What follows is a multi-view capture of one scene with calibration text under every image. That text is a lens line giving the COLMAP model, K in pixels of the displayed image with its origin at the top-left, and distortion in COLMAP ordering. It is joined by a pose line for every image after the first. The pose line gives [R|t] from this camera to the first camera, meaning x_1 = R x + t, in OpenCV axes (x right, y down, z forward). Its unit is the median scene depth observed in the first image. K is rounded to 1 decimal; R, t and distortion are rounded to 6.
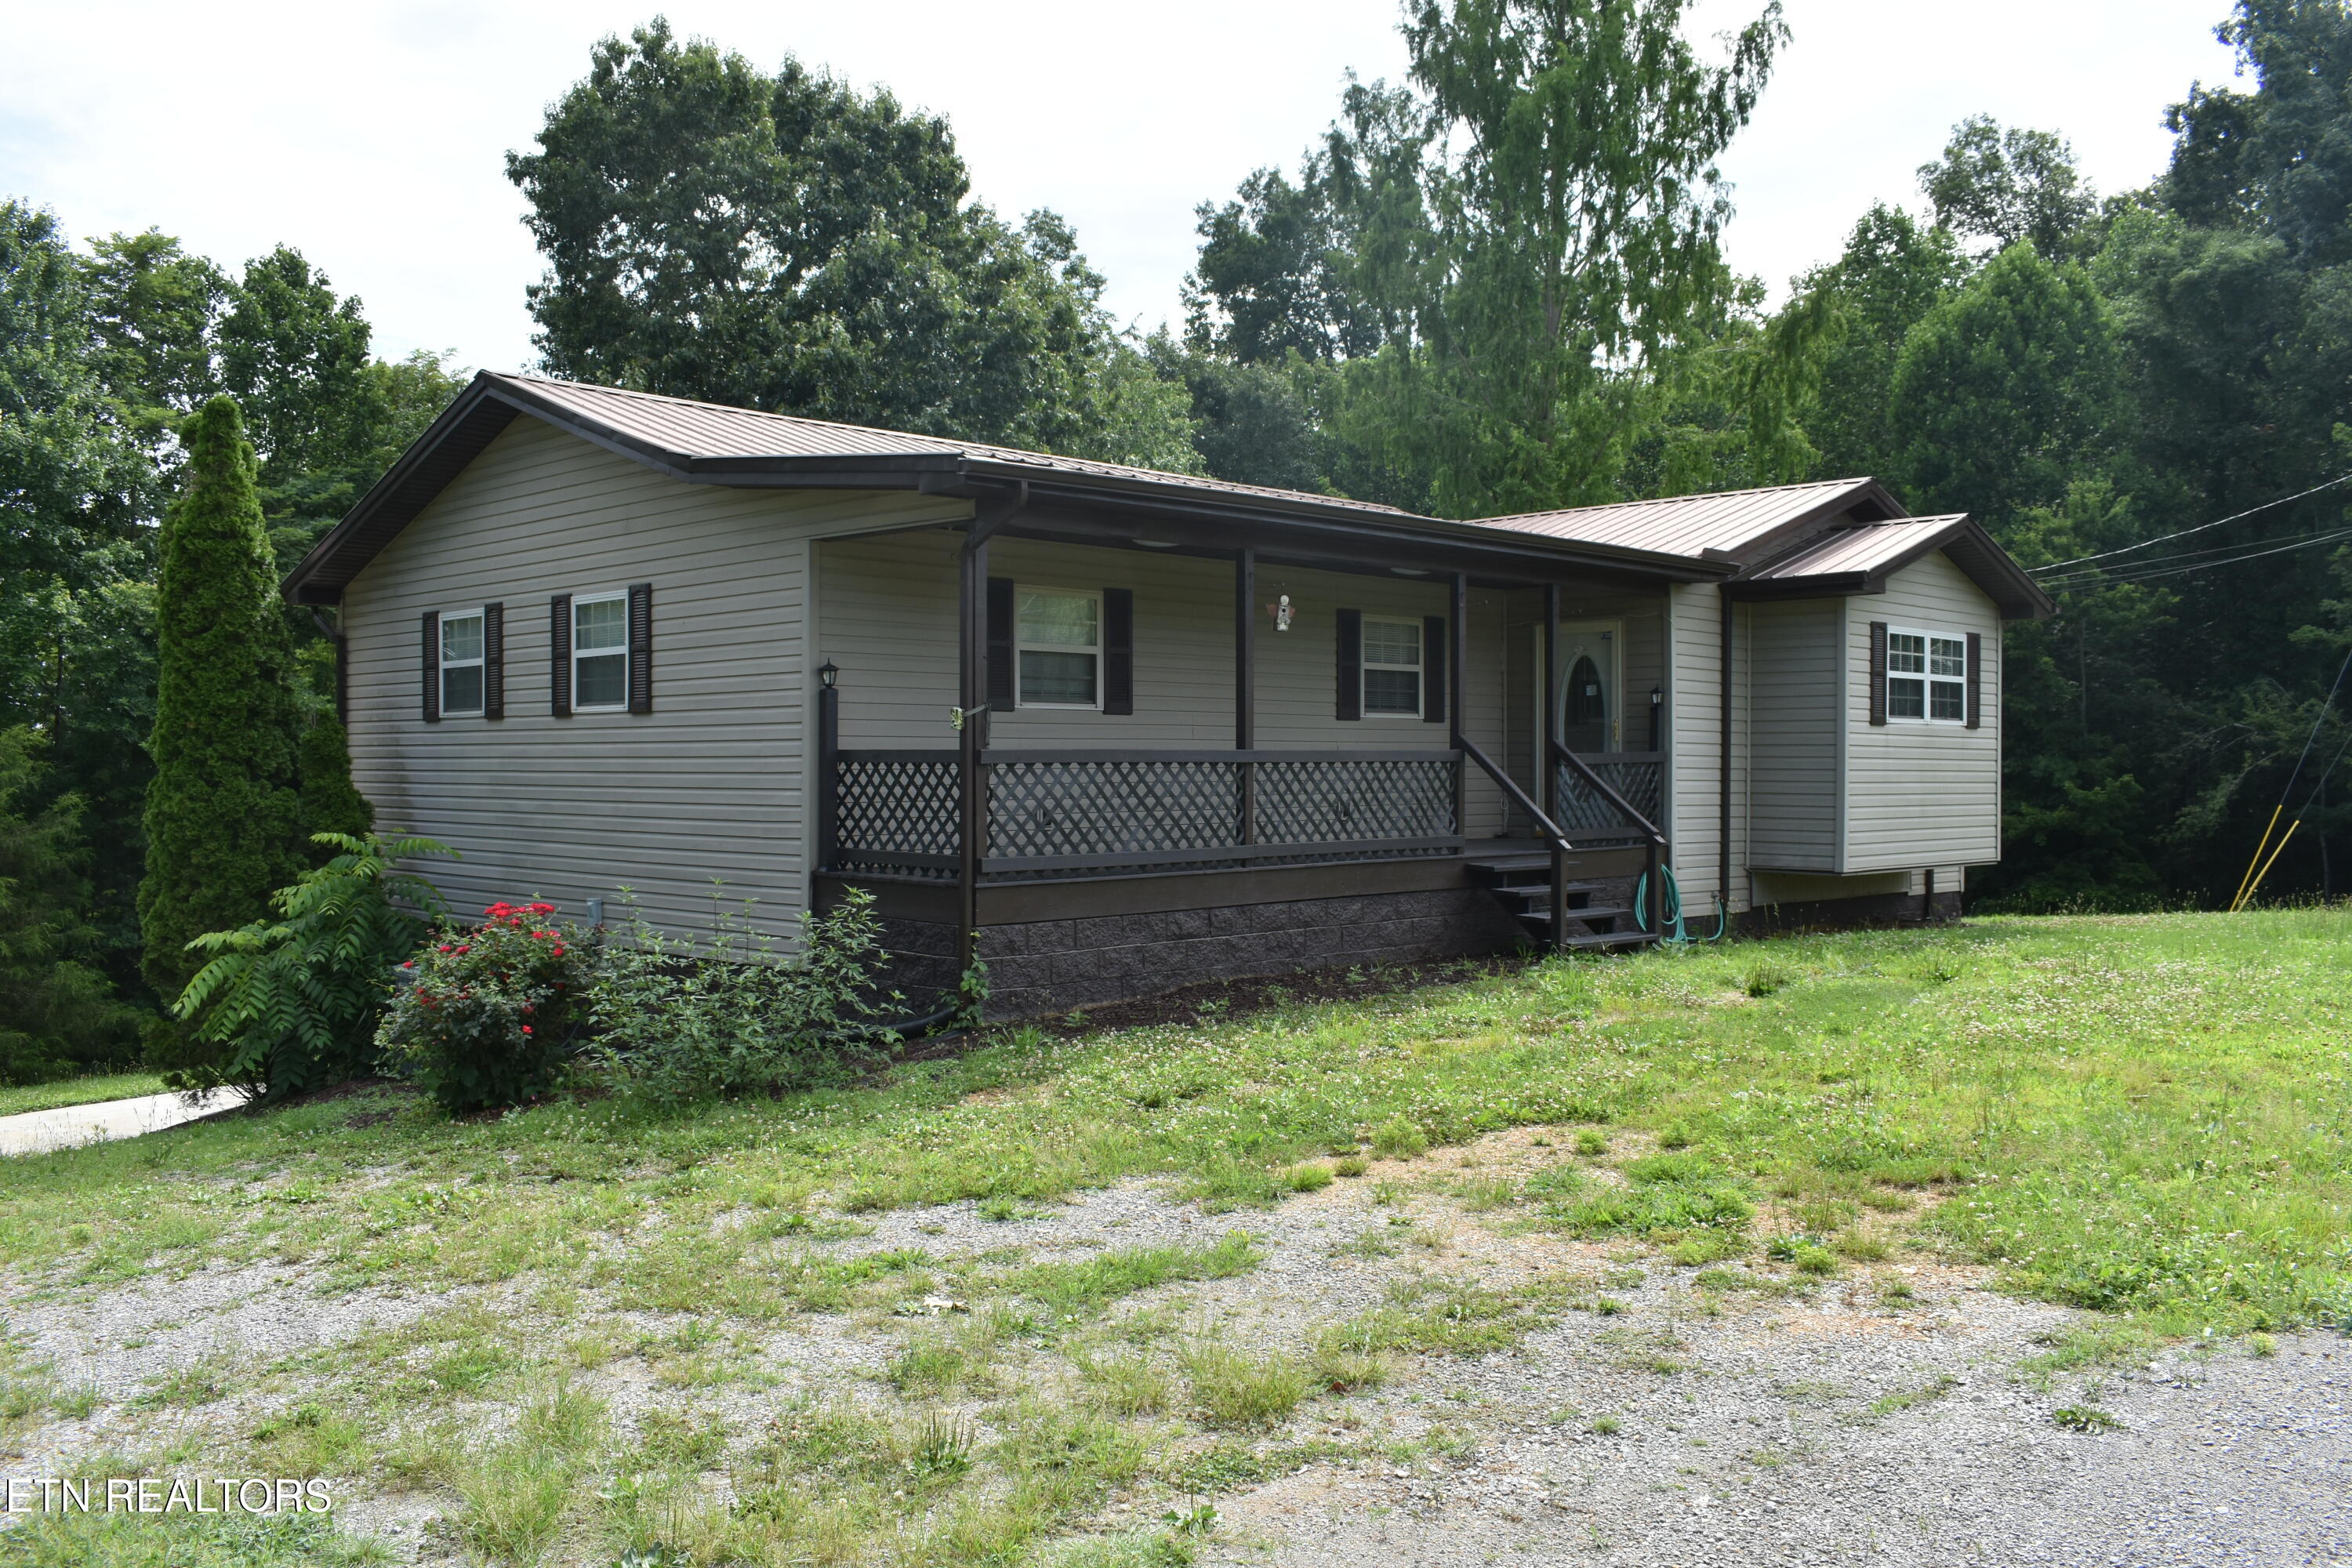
lens RADIAL K [[1932.5, 0, 1170.9], [0, 1932.5, 779.5], [0, 0, 1]] dist [-0.029284, 0.012370]
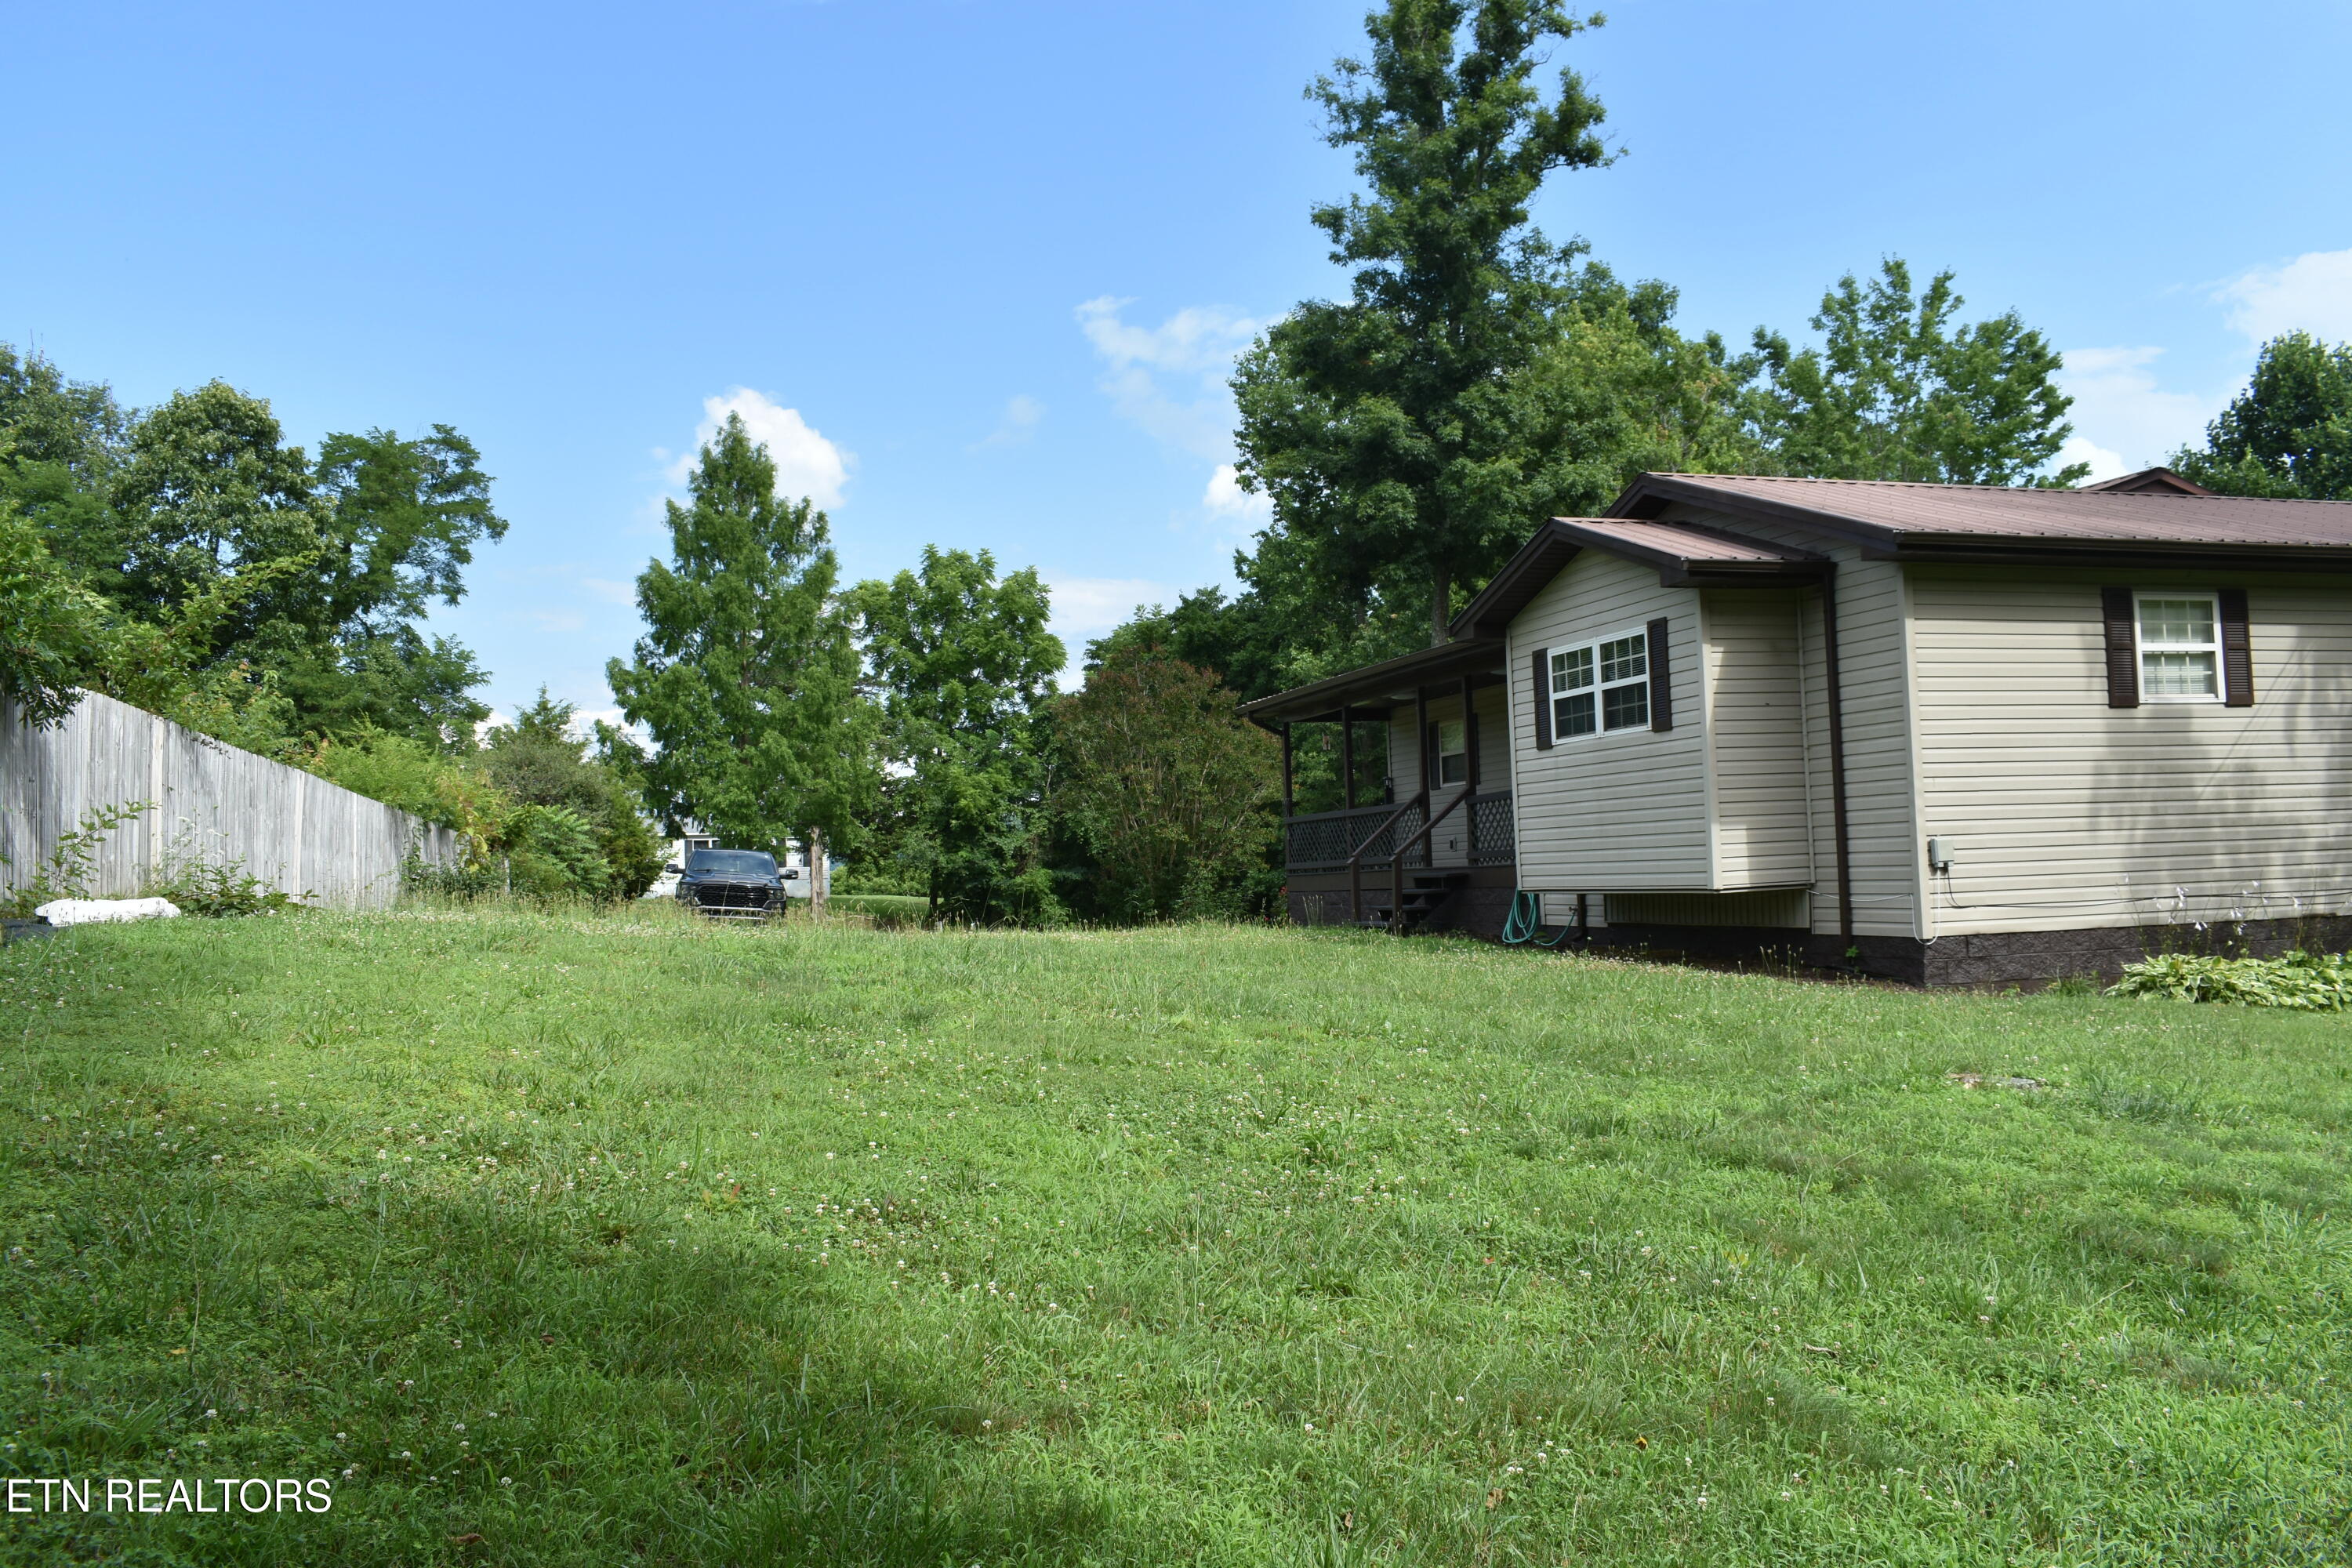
lens RADIAL K [[1932.5, 0, 1180.1], [0, 1932.5, 779.5], [0, 0, 1]] dist [-0.029284, 0.012370]
pose [[-0.459107, -0.032177, -0.887798, 1.295484], [0.026634, 0.998396, -0.049959, 0.032355], [0.887982, -0.046583, -0.457514, 1.225665]]
